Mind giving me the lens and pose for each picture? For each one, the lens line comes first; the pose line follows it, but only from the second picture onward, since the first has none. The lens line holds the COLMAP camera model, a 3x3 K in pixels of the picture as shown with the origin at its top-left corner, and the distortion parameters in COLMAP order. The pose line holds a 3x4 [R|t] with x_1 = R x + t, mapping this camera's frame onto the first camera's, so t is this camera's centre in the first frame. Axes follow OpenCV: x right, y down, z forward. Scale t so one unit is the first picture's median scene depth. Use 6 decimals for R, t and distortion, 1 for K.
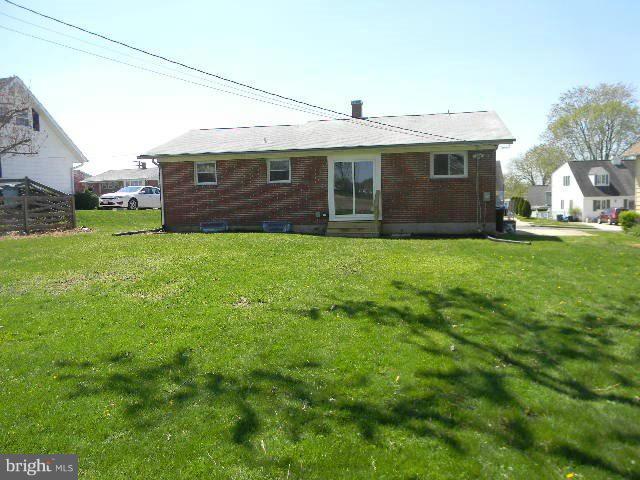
lens RADIAL K [[518.6, 0, 319.1], [0, 518.6, 240.7], [0, 0, 1]] dist [0.023092, -0.023443]
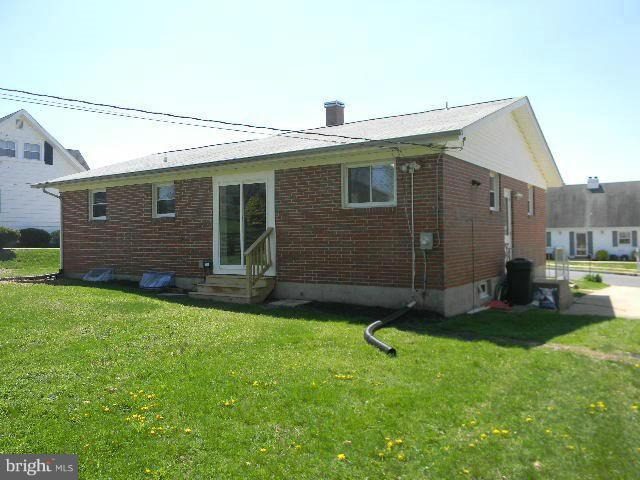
lens RADIAL K [[518.6, 0, 320.1], [0, 518.6, 239.6], [0, 0, 1]] dist [0.023092, -0.023443]
pose [[0.926595, 0.015006, -0.375760, 0.396169], [-0.042378, 0.997006, -0.064685, -0.044185], [0.373665, 0.075860, 0.924457, 0.433846]]
